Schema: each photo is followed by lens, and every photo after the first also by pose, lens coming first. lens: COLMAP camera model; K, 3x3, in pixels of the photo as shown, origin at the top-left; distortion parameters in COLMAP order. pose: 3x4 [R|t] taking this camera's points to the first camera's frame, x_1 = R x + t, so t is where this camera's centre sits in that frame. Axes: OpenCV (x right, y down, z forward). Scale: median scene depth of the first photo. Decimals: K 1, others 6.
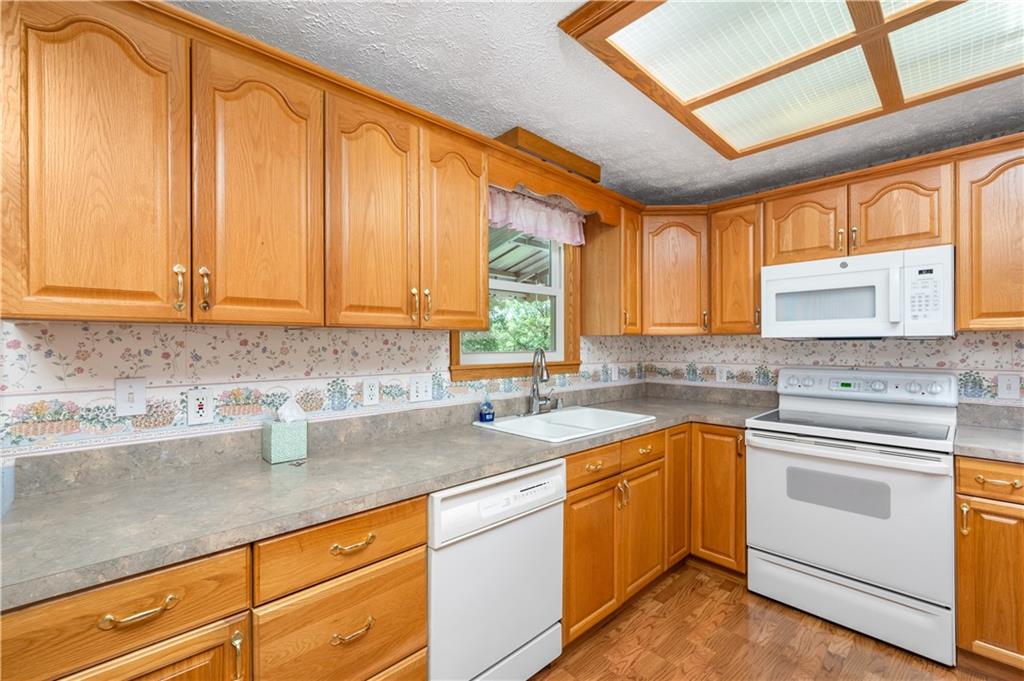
lens RADIAL K [[431.5, 0, 512.5], [0, 431.5, 345.0], [0, 0, 1]] dist [-0.001331, 0.000724]
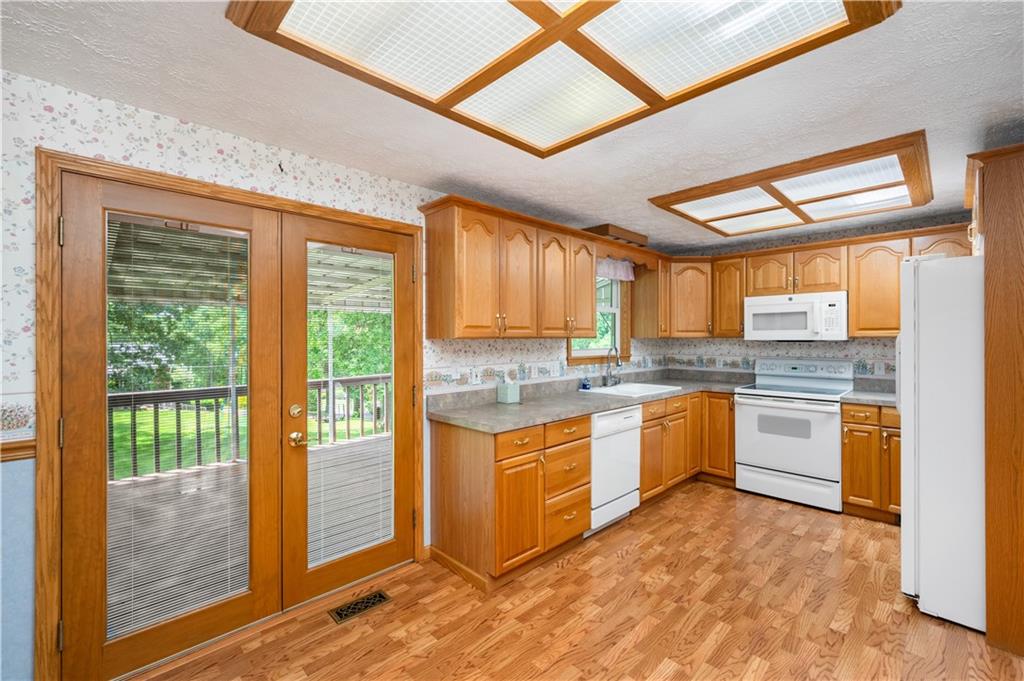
lens RADIAL K [[431.5, 0, 512.9], [0, 431.5, 339.5], [0, 0, 1]] dist [-0.001331, 0.000724]
pose [[0.999910, -0.000392, 0.013446, -0.428761], [0.000369, 0.999998, 0.001769, -0.029144], [-0.013446, -0.001764, 0.999908, -0.827966]]
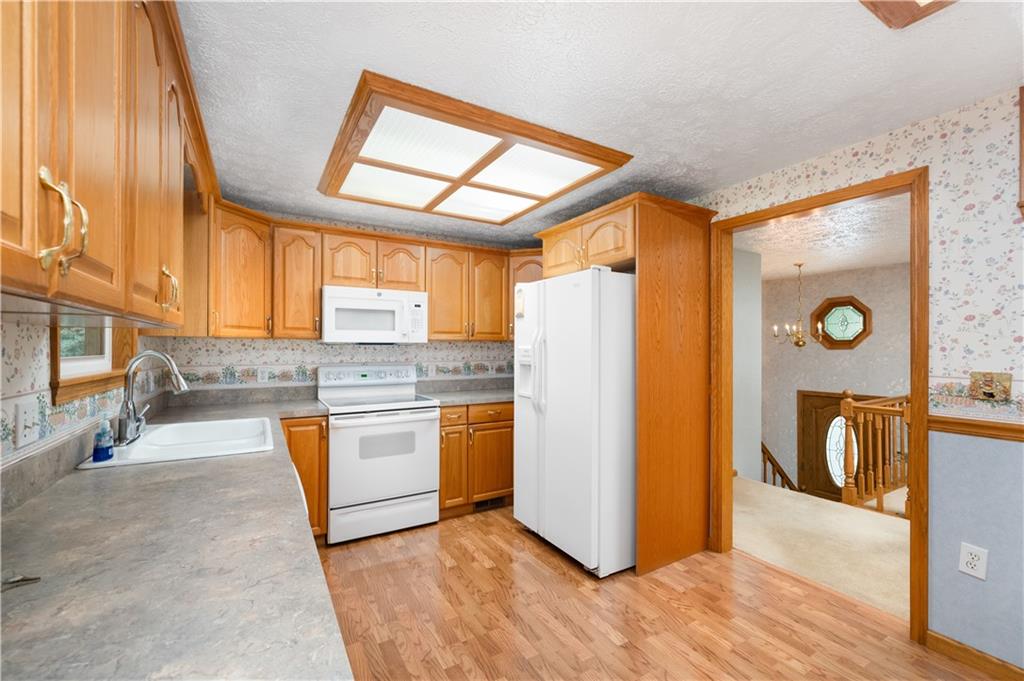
lens RADIAL K [[431.5, 0, 512.6], [0, 431.5, 346.9], [0, 0, 1]] dist [-0.001331, 0.000724]
pose [[0.220791, 0.004154, 0.975312, -0.658614], [-0.001331, 0.999991, -0.003957, 0.001695], [-0.975320, -0.000424, 0.220794, 0.251274]]
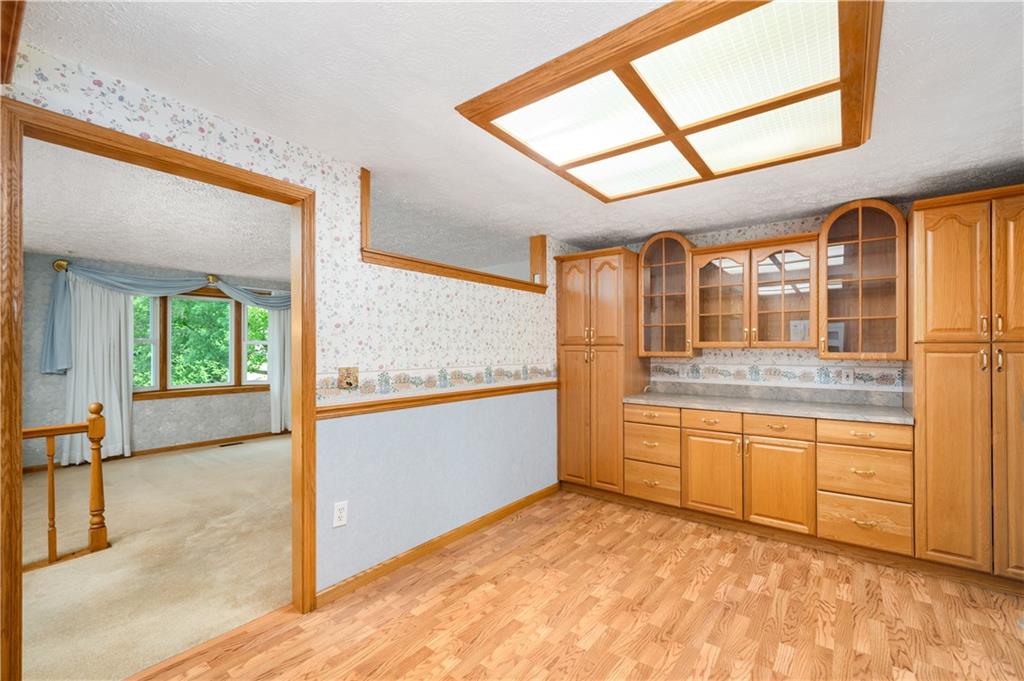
lens RADIAL K [[431.5, 0, 513.5], [0, 431.5, 347.3], [0, 0, 1]] dist [-0.001331, 0.000724]
pose [[-0.988420, 0.003333, -0.151706, 0.180150], [0.003910, 0.999986, -0.003509, 0.000111], [0.151692, -0.004062, -0.988419, 0.750649]]
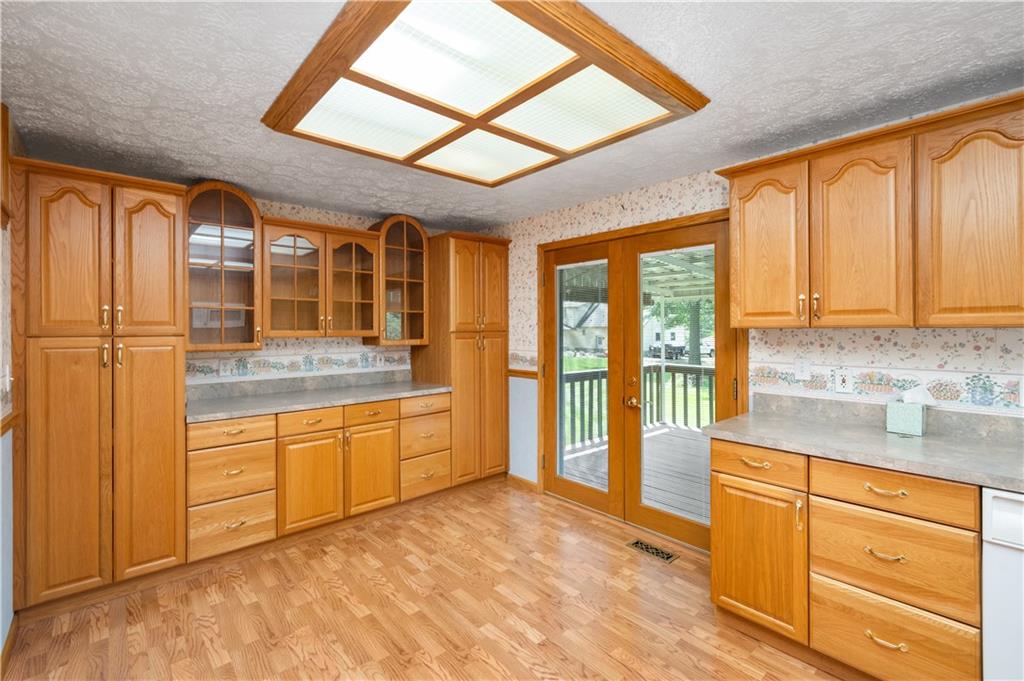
lens RADIAL K [[449.8, 0, 490.7], [0, 449.8, 327.7], [0, 0, 1]] dist [0.001442, 0.000549]
pose [[-0.054354, 0.002988, -0.998517, 0.665689], [0.004719, 0.999985, 0.002736, -0.037689], [0.998511, -0.004563, -0.054367, -0.096393]]
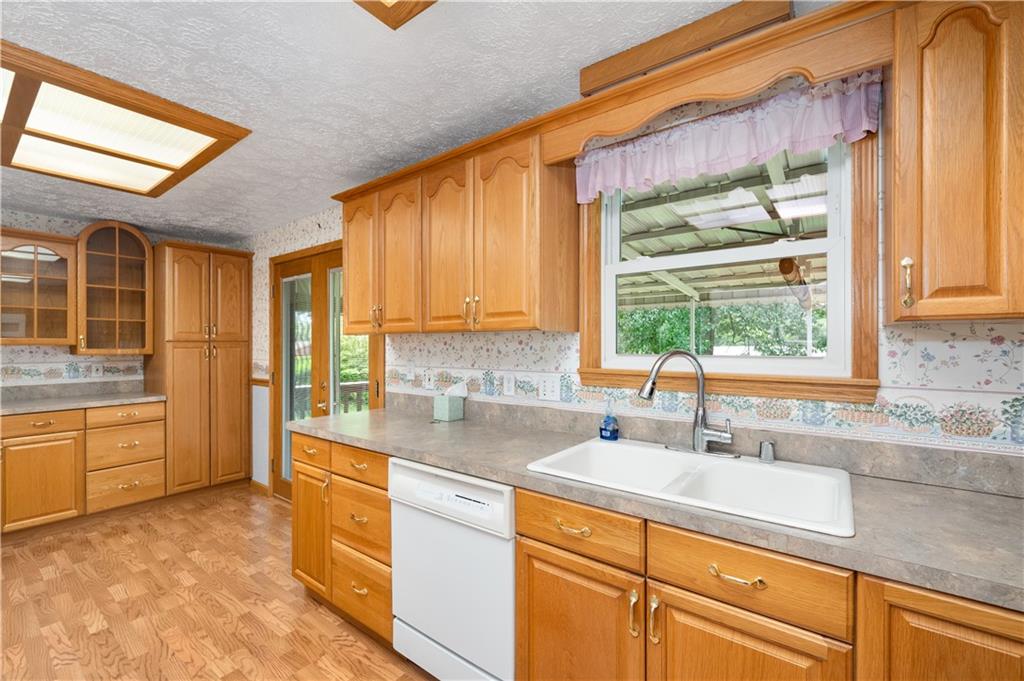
lens RADIAL K [[431.5, 0, 511.4], [0, 431.5, 344.9], [0, 0, 1]] dist [-0.001331, 0.000724]
pose [[0.162256, 0.003826, -0.986741, 0.810295], [0.000499, 0.999992, 0.003960, -0.004675], [0.986749, -0.001134, 0.162252, 0.780093]]
